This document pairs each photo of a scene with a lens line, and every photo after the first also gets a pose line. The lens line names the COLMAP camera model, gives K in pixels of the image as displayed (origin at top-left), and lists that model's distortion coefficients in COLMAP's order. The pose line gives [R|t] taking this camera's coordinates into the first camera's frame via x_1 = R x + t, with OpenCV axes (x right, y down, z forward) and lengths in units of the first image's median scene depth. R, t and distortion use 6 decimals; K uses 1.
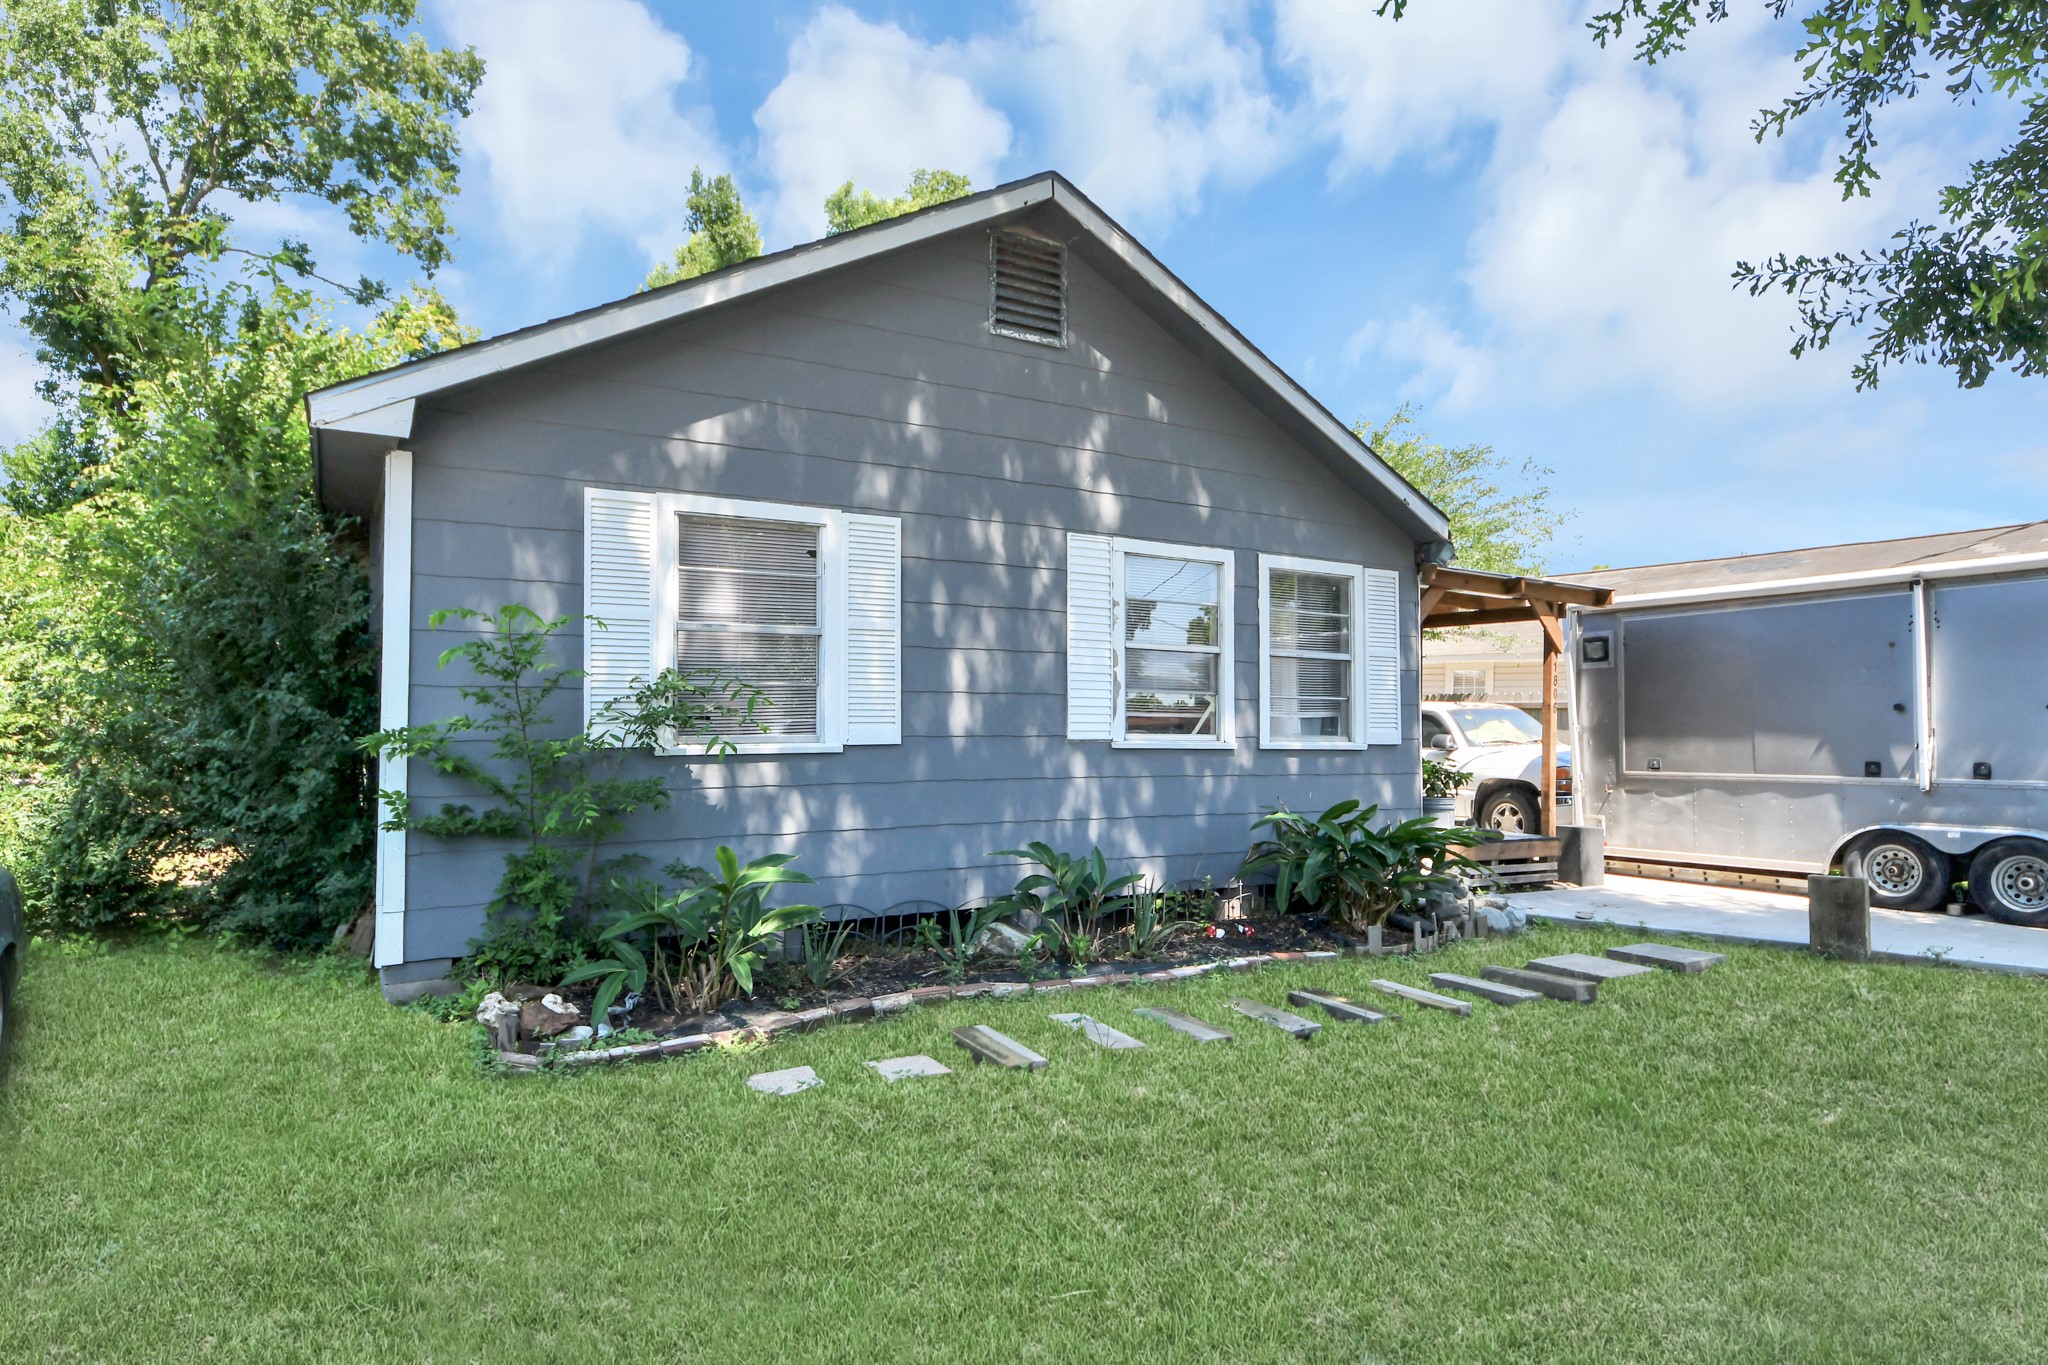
lens RADIAL K [[1141.4, 0, 1014.6], [0, 1141.4, 702.6], [0, 0, 1]] dist [0.039229, -0.000635]
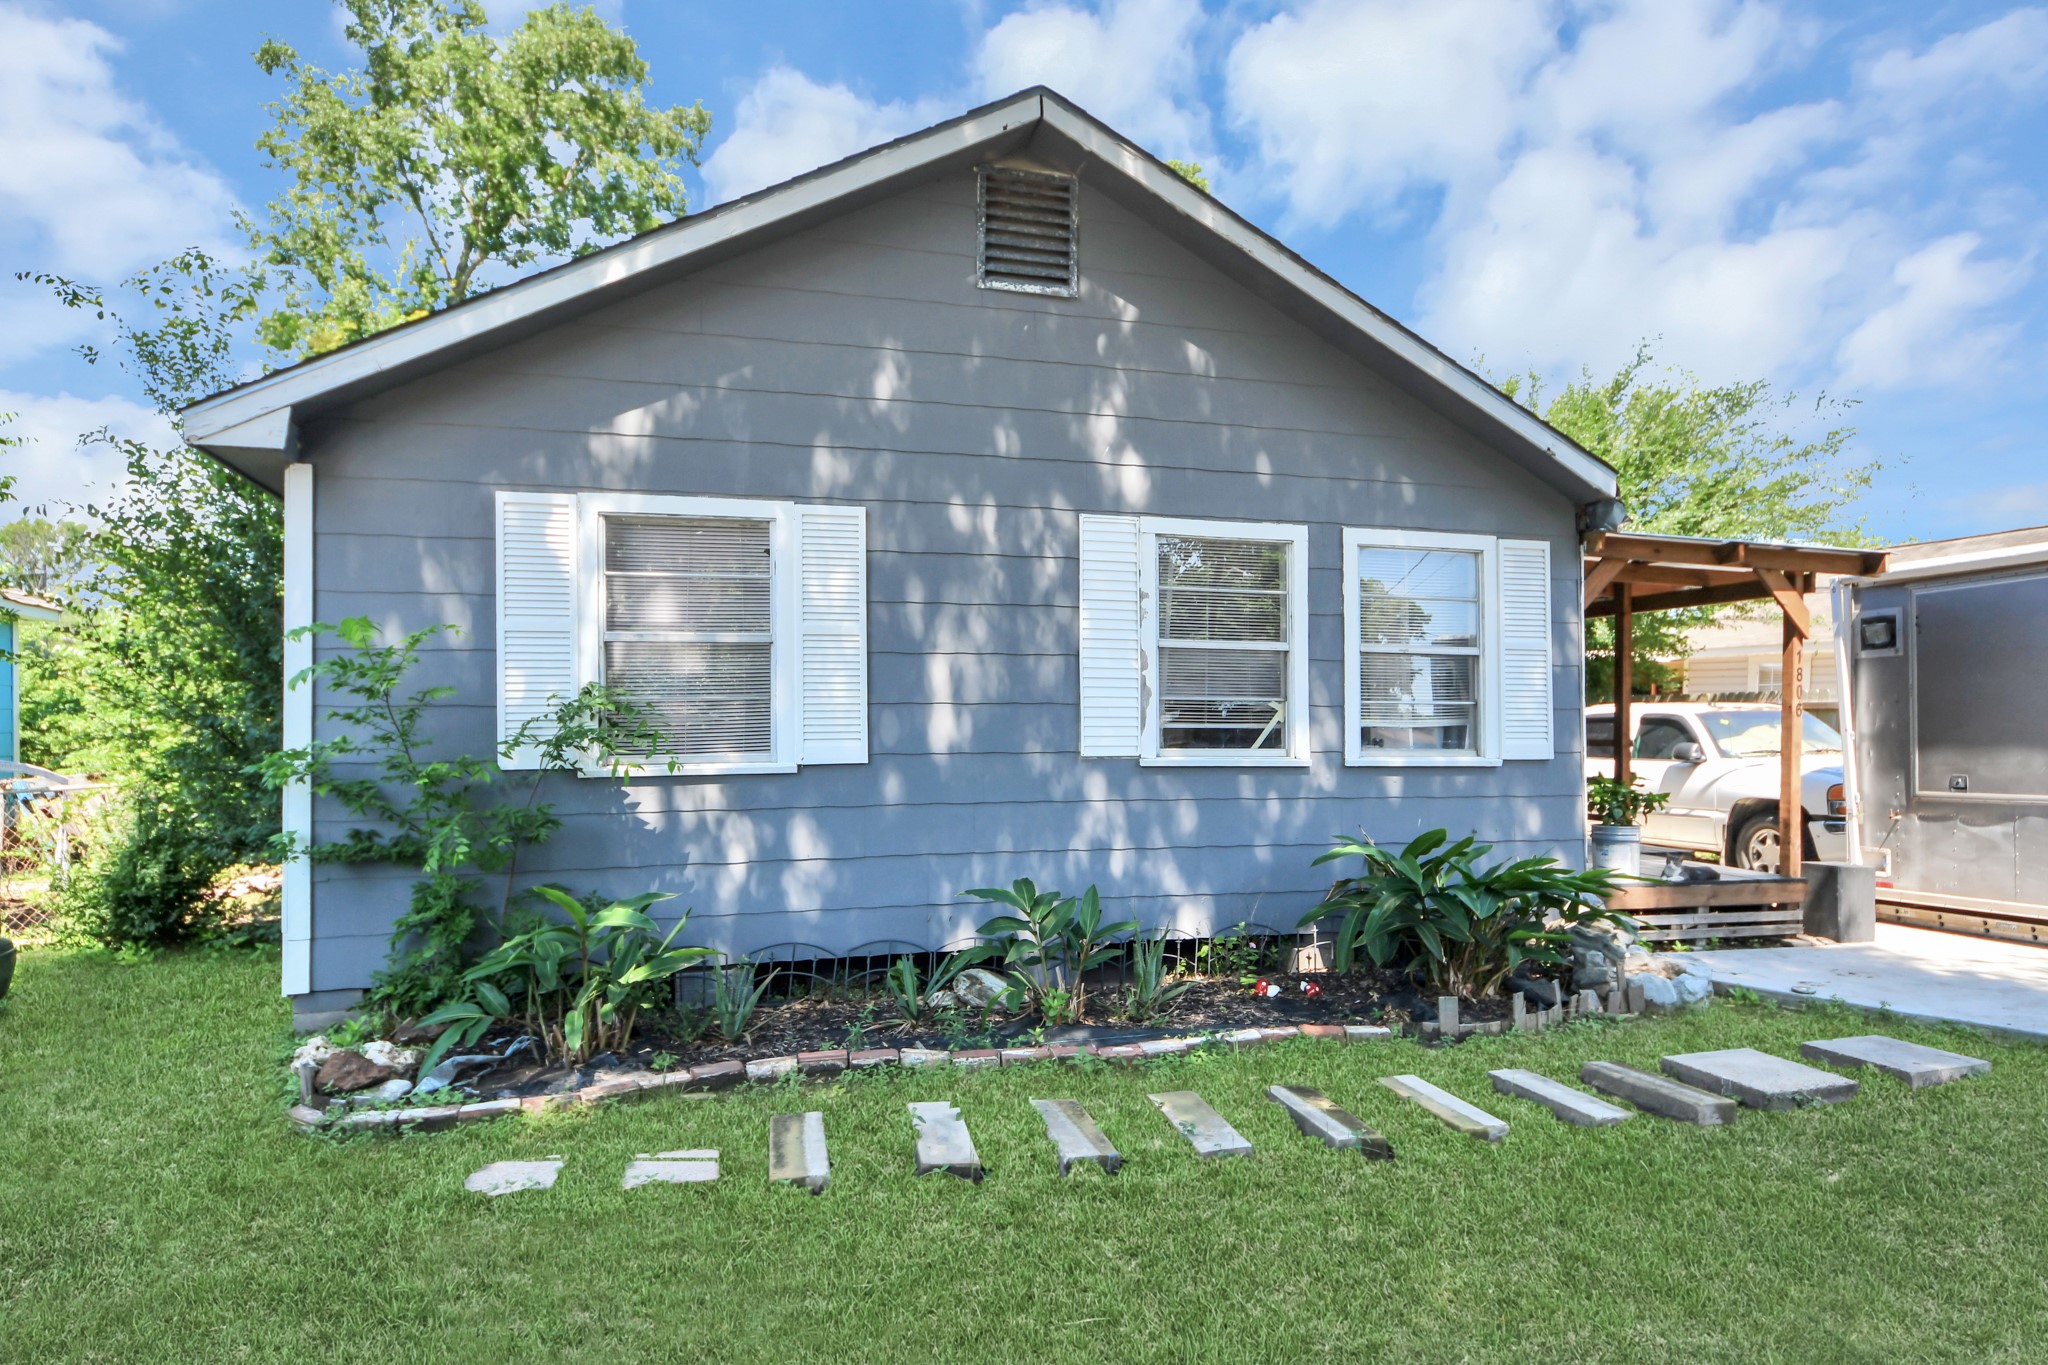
lens RADIAL K [[1110.0, 0, 1013.9], [0, 1110.0, 723.9], [0, 0, 1]] dist [0.043829, -0.032957]
pose [[0.964413, -0.009748, -0.264222, 0.220474], [0.013191, 0.999850, 0.011257, -0.002182], [0.264073, -0.014342, 0.964396, 0.186247]]
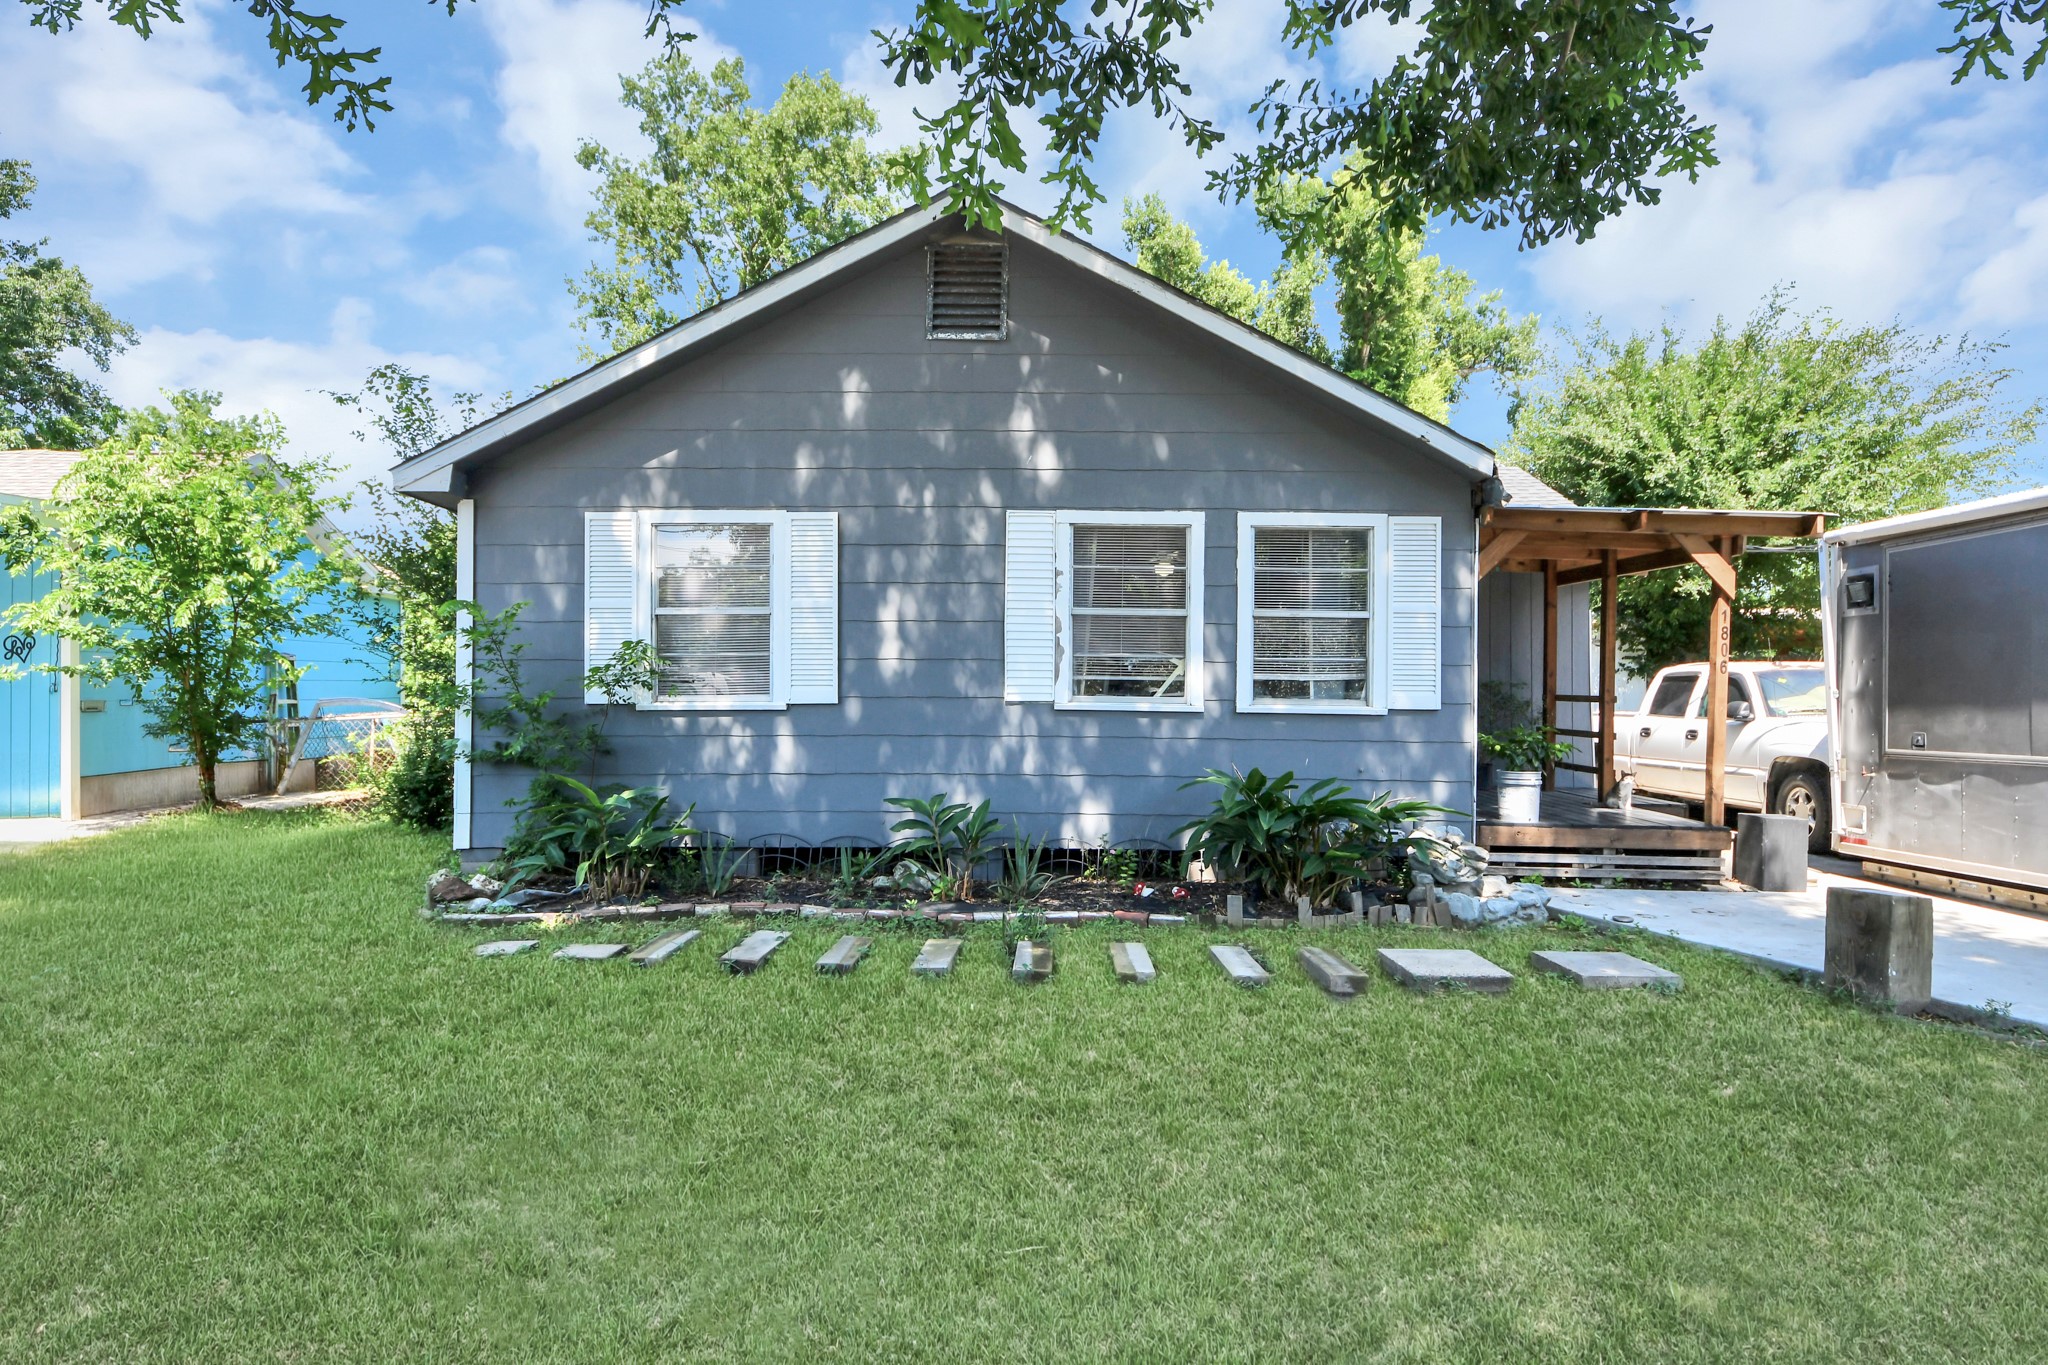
lens RADIAL K [[1071.1, 0, 1013.3], [0, 1071.1, 687.5], [0, 0, 1]] dist [0.042743, -0.034679]
pose [[0.861497, -0.000184, -0.507763, 0.578203], [0.008081, 0.999878, 0.013349, 0.006156], [0.507698, -0.015604, 0.861394, 0.125595]]
